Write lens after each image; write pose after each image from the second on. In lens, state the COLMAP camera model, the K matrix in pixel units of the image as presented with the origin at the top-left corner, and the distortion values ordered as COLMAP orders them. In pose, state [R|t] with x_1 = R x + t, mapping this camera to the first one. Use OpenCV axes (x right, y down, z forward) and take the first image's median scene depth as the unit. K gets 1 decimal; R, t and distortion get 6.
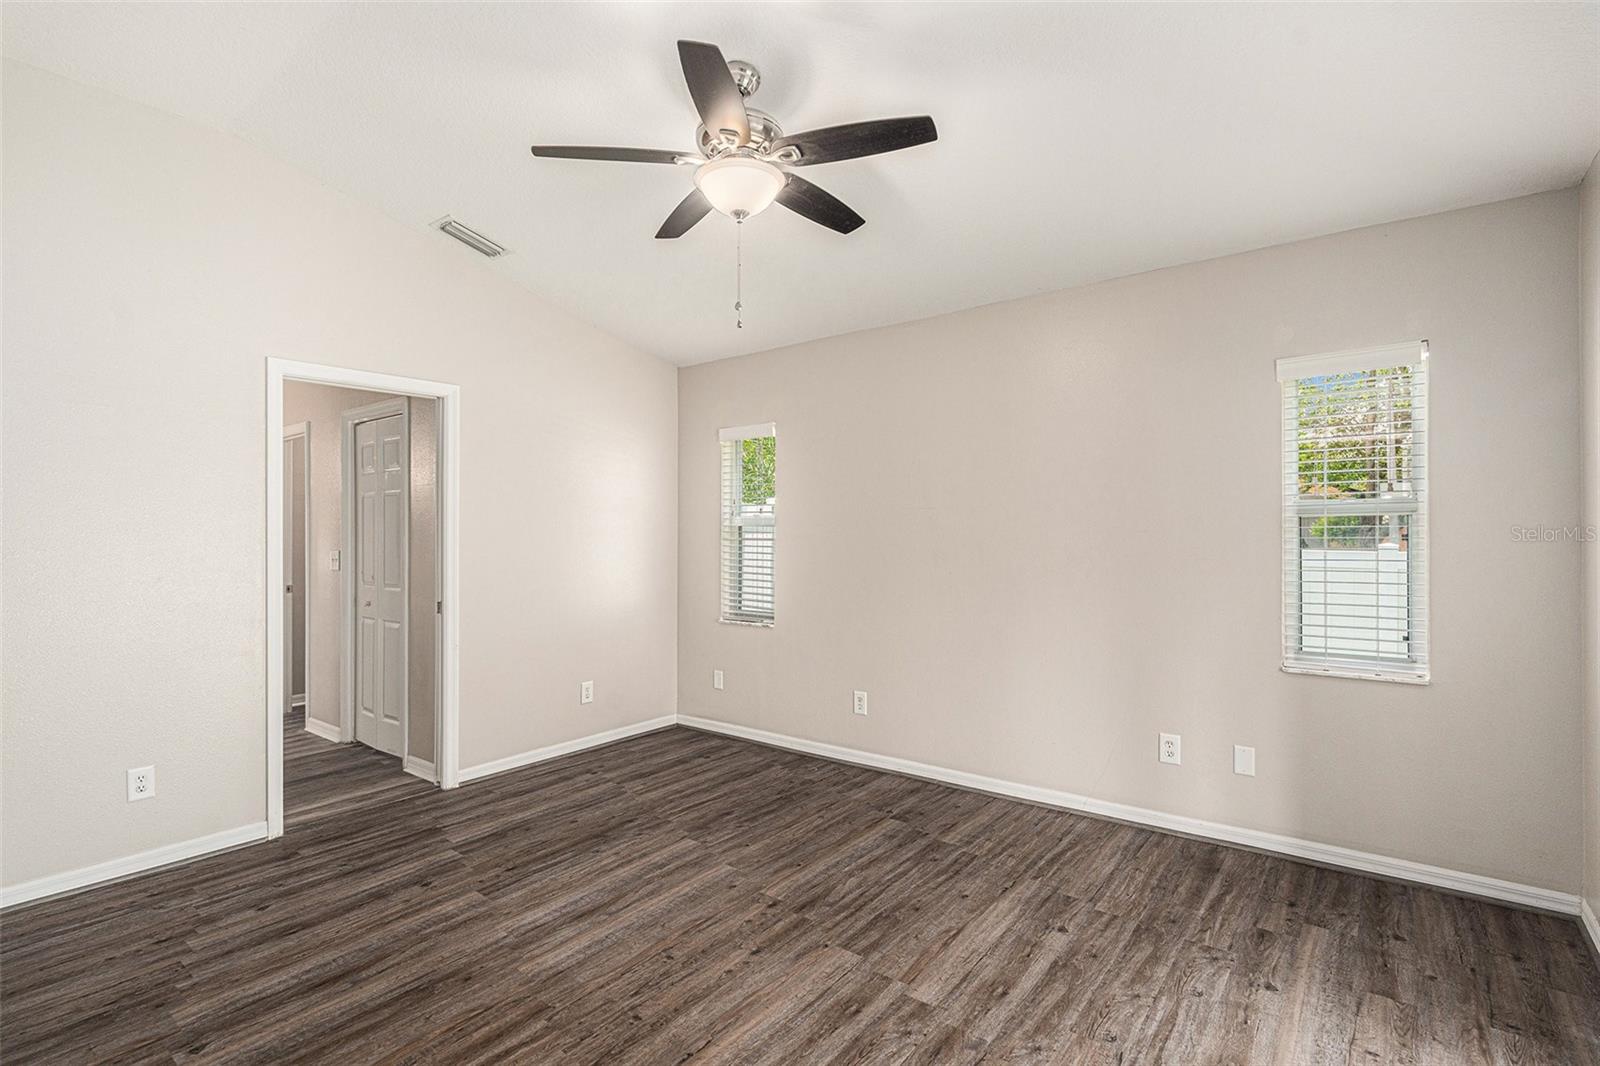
lens RADIAL K [[756.8, 0, 803.3], [0, 756.8, 533.1], [0, 0, 1]] dist [0.000581, -0.000370]
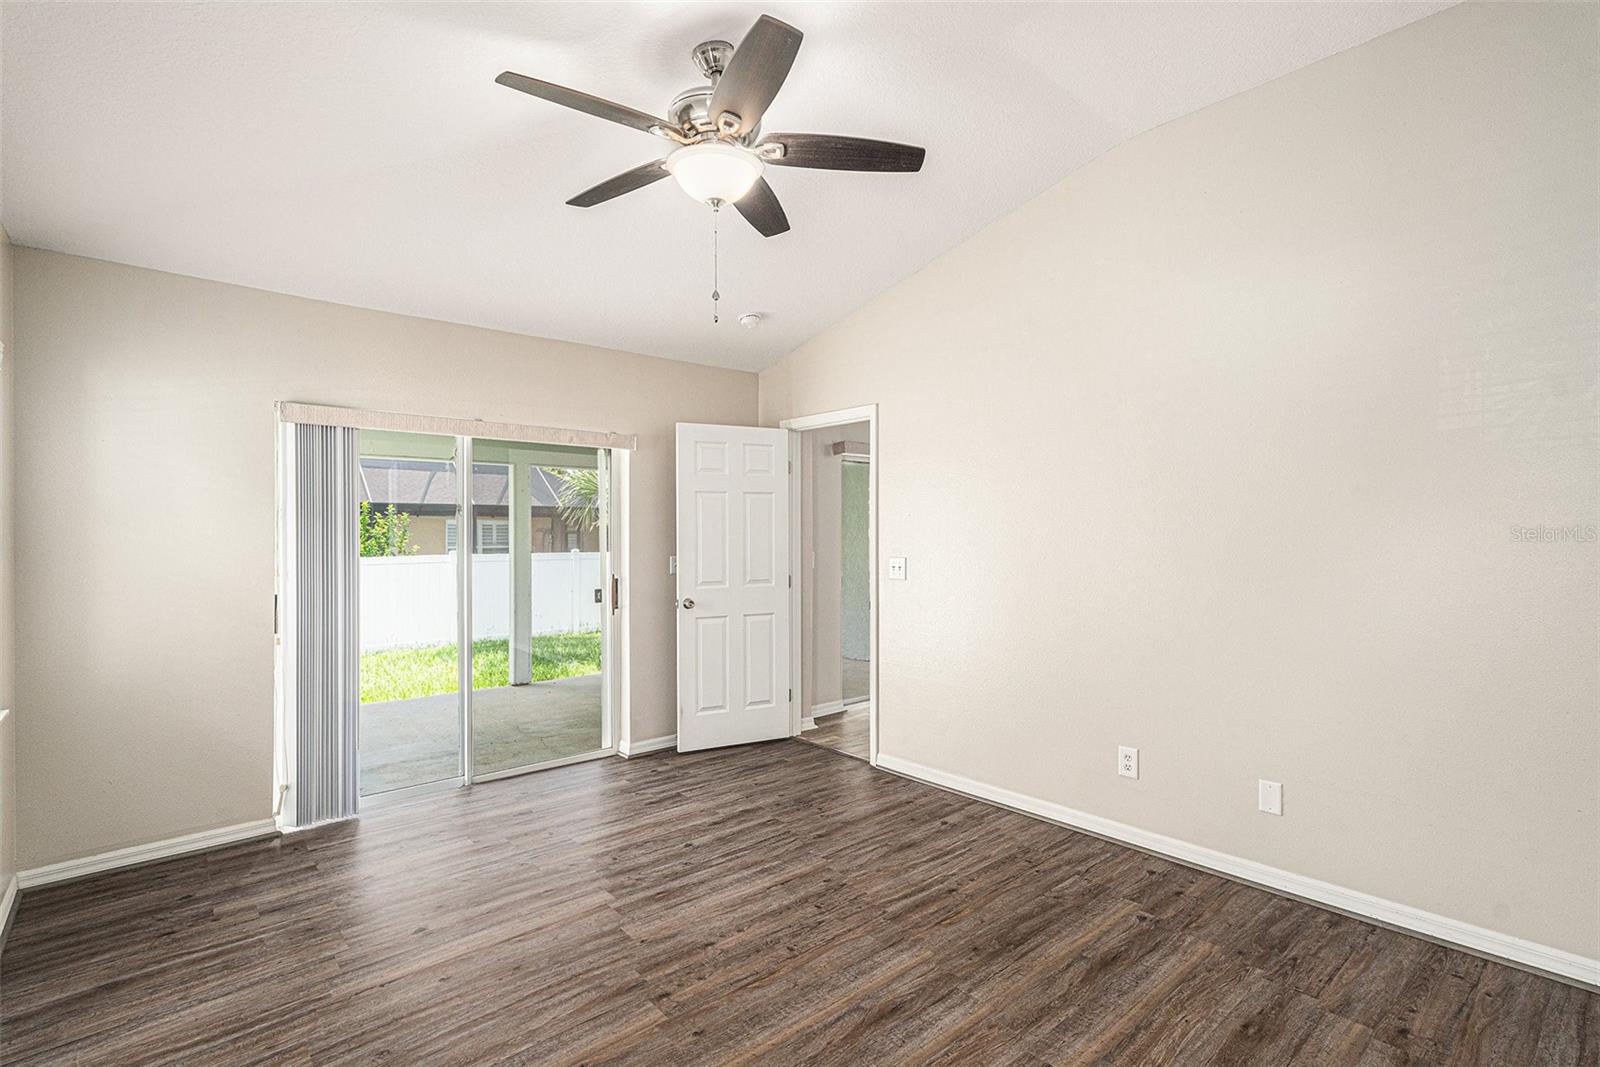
lens RADIAL K [[756.8, 0, 803.3], [0, 756.8, 533.6], [0, 0, 1]] dist [0.000581, -0.000370]
pose [[-0.980178, 0.025064, 0.196526, -0.410938], [0.025350, 0.999678, -0.001058, -0.006777], [-0.196489, 0.003945, -0.980498, 2.008120]]
